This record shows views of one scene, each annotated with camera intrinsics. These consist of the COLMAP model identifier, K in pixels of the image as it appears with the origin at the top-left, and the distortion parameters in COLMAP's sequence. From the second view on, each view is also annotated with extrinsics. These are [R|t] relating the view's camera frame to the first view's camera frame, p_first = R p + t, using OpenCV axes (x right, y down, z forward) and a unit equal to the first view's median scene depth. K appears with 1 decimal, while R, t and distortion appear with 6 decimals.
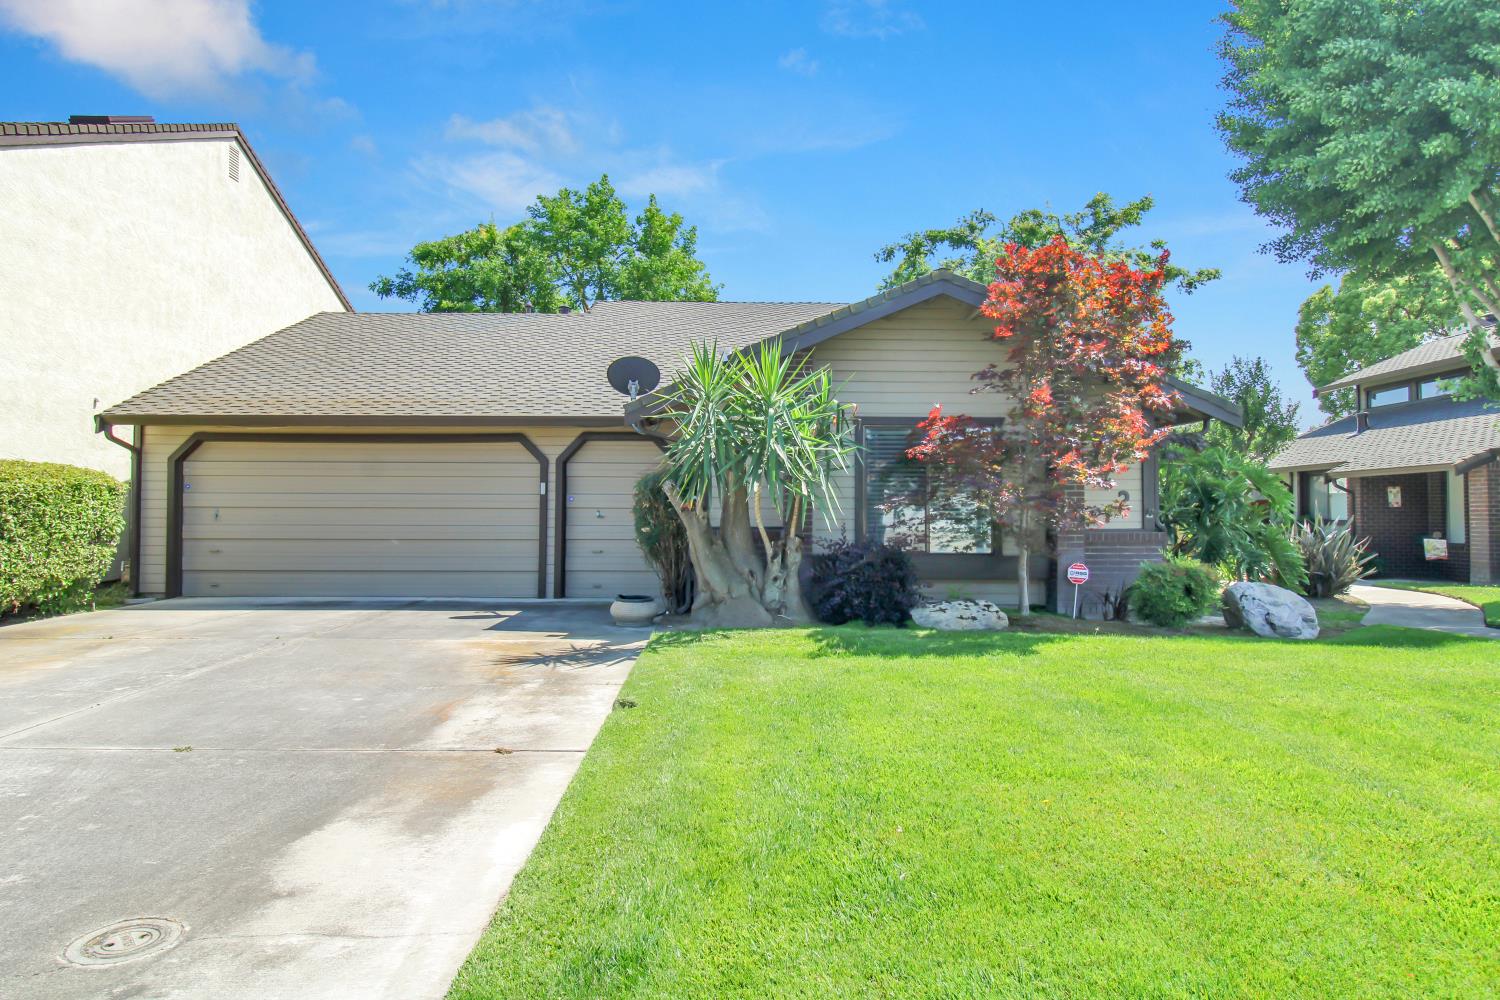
lens RADIAL K [[961.1, 0, 773.0], [0, 961.1, 520.9], [0, 0, 1]] dist [-0.006472, -0.007739]
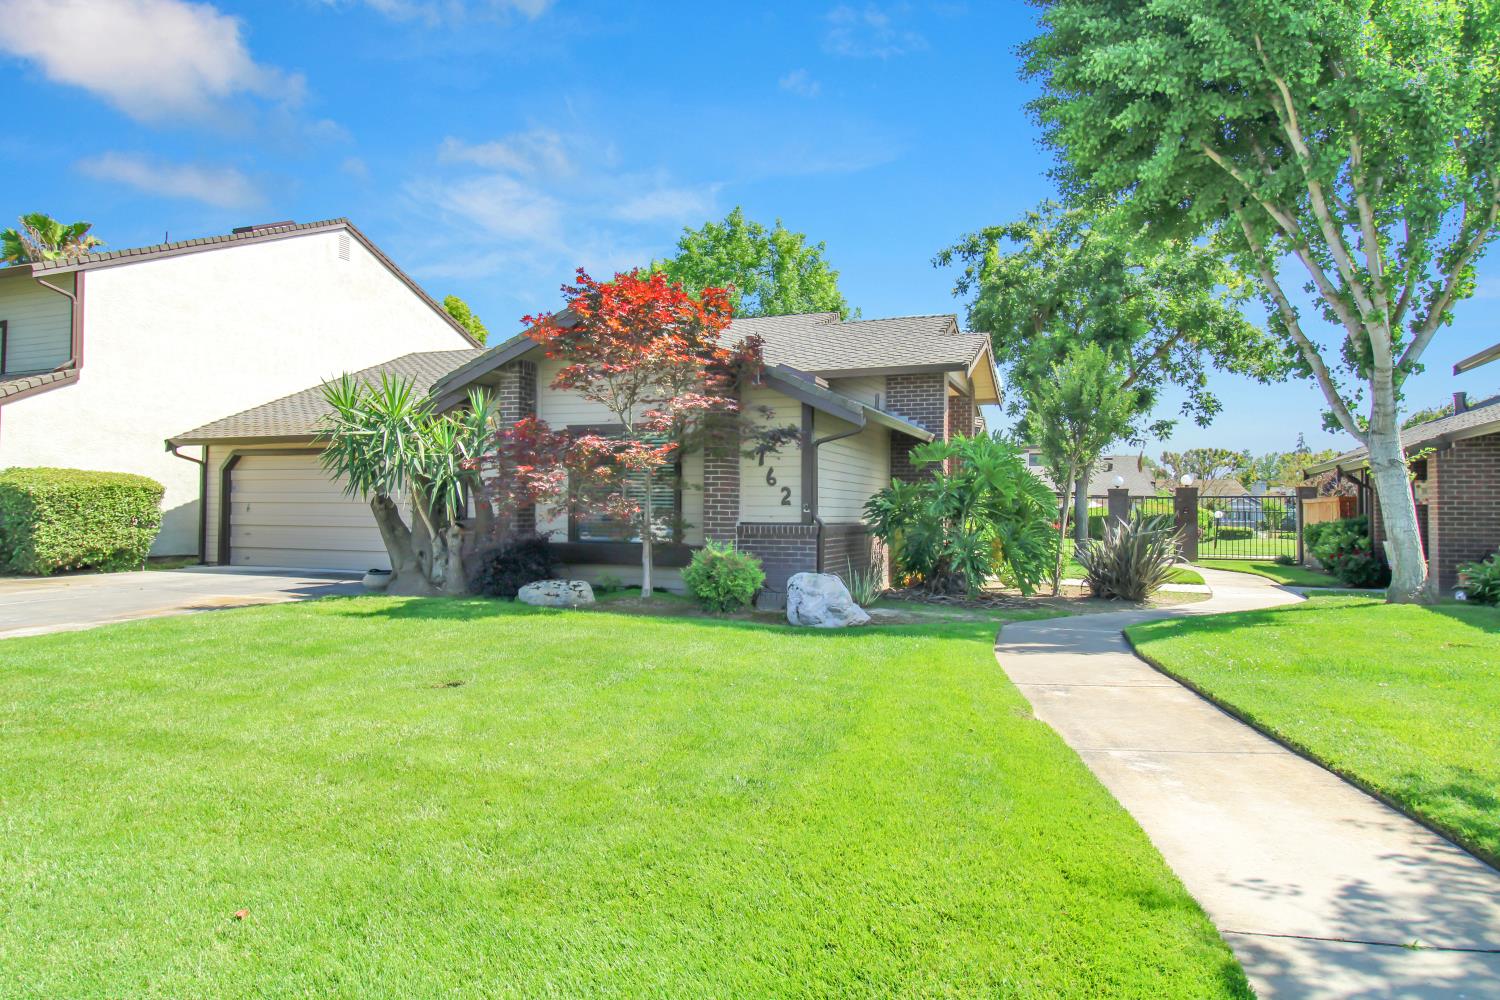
lens RADIAL K [[961.1, 0, 764.2], [0, 961.1, 498.6], [0, 0, 1]] dist [-0.006472, -0.007739]
pose [[0.919255, -0.001198, -0.393660, 0.669975], [-0.009193, 0.999657, -0.024510, 0.006937], [0.393555, 0.026150, 0.918929, 0.009941]]
